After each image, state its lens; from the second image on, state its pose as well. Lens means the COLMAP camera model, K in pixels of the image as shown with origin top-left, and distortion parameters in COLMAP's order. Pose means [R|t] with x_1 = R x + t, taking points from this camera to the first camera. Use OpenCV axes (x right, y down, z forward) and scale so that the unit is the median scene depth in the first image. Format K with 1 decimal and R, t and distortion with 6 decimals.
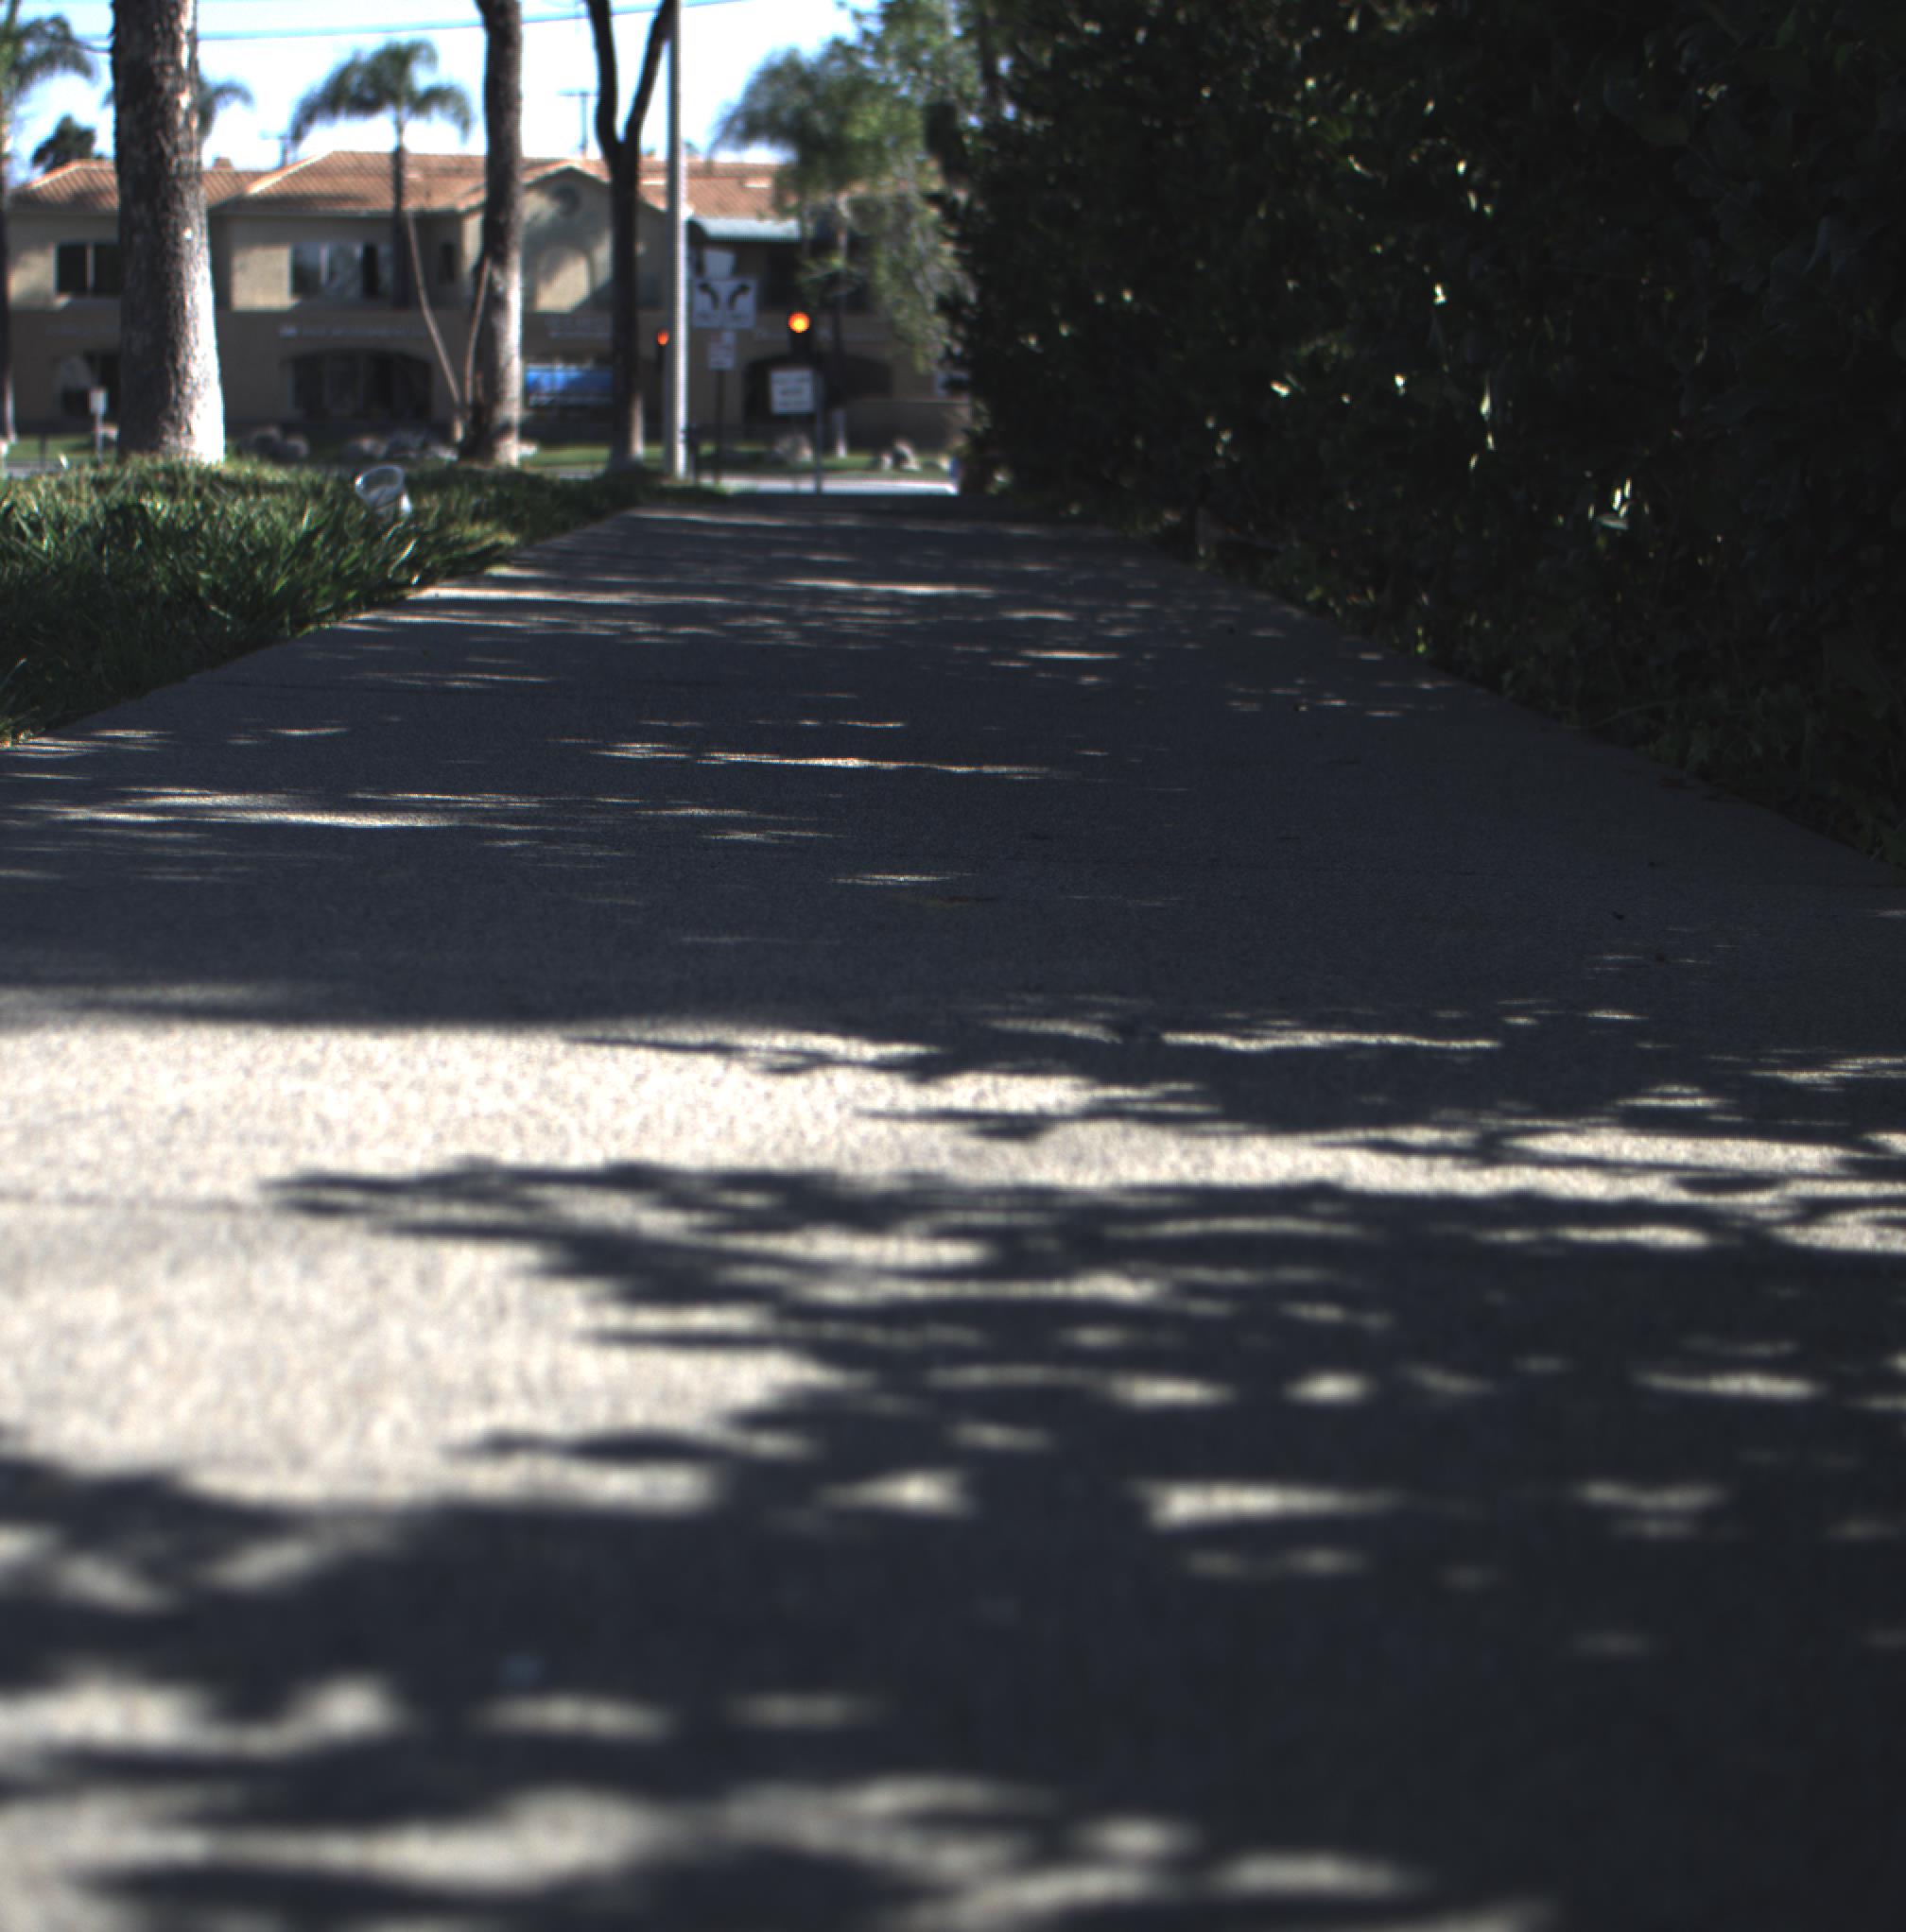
lens RADIAL K [[4322.3, 0, 710.9], [0, 4322.3, 964.7], [0, 0, 1]] dist [-0.179224, 0.820793]
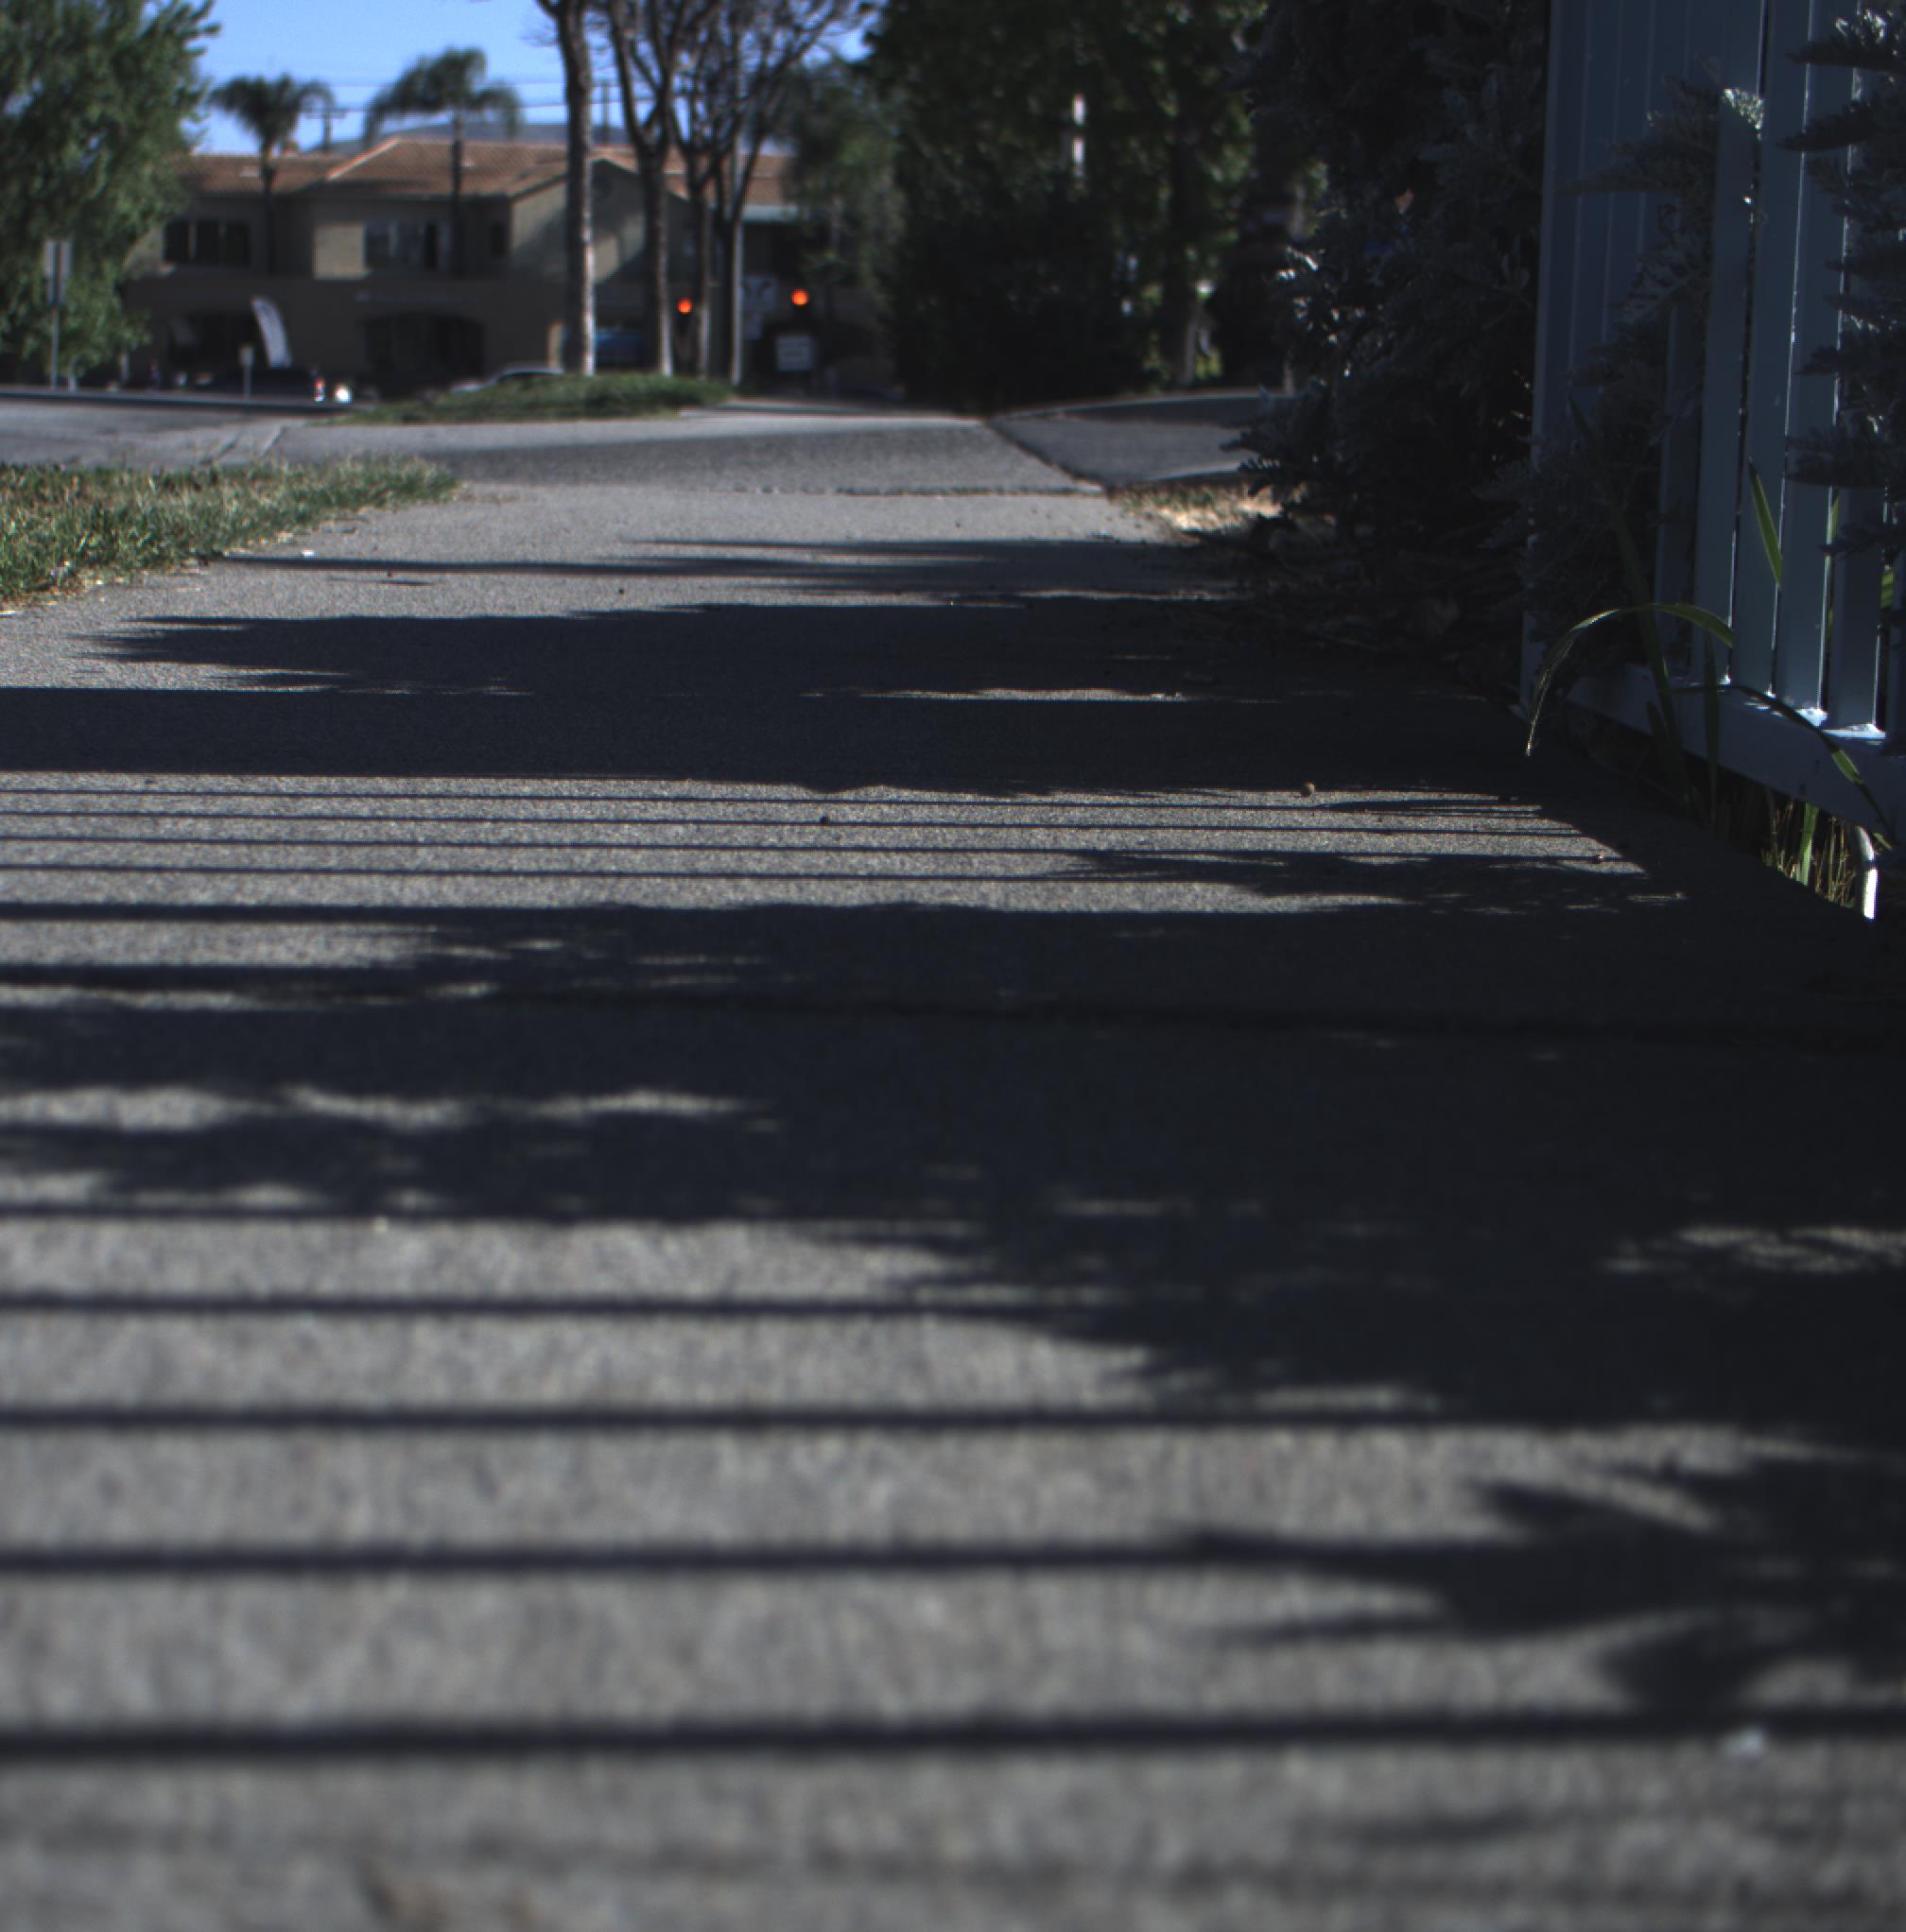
lens RADIAL K [[4322.3, 0, 710.9], [0, 4322.3, 964.7], [0, 0, 1]] dist [-0.179224, 0.820793]
pose [[0.999954, 0.008979, 0.003475, -0.008501], [-0.009011, 0.999915, 0.009393, 0.035337], [-0.003390, -0.009424, 0.999950, -0.270451]]
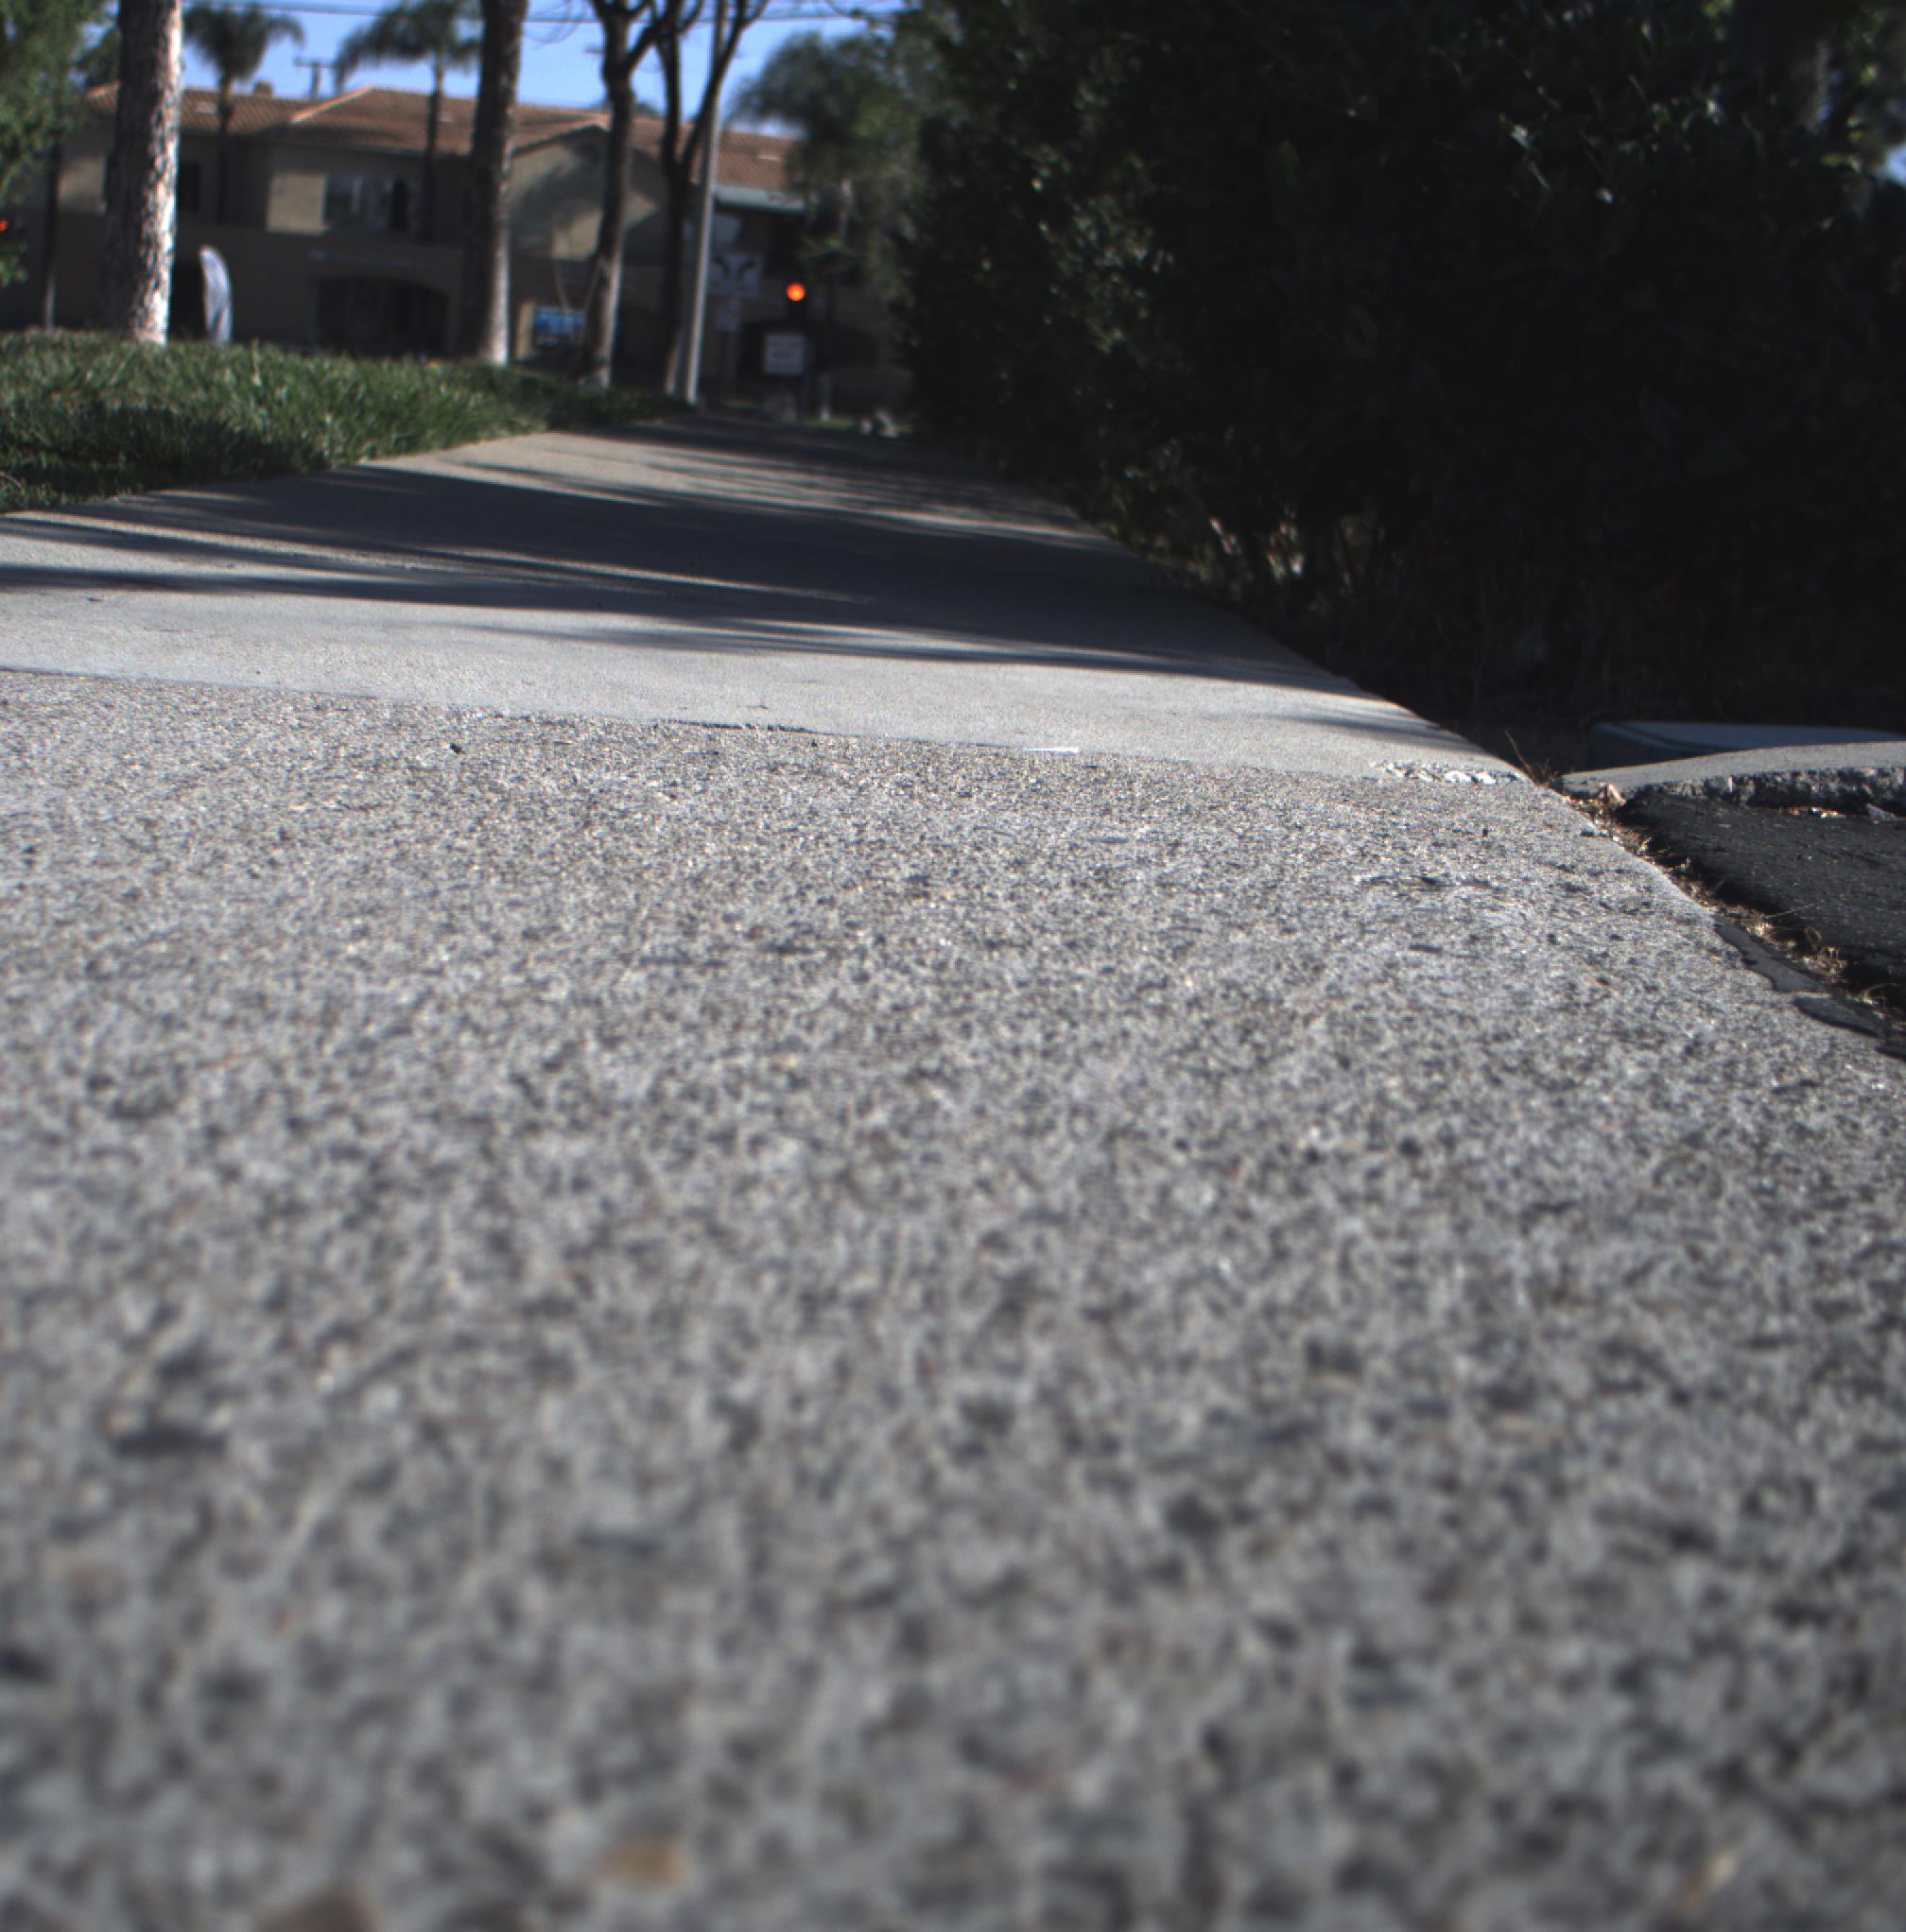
lens RADIAL K [[4322.3, 0, 710.9], [0, 4322.3, 964.7], [0, 0, 1]] dist [-0.179224, 0.820793]
pose [[0.995937, 0.088832, 0.014747, -0.002105], [-0.088978, 0.995987, 0.009582, 0.013513], [-0.013836, -0.010855, 0.999845, -0.102634]]
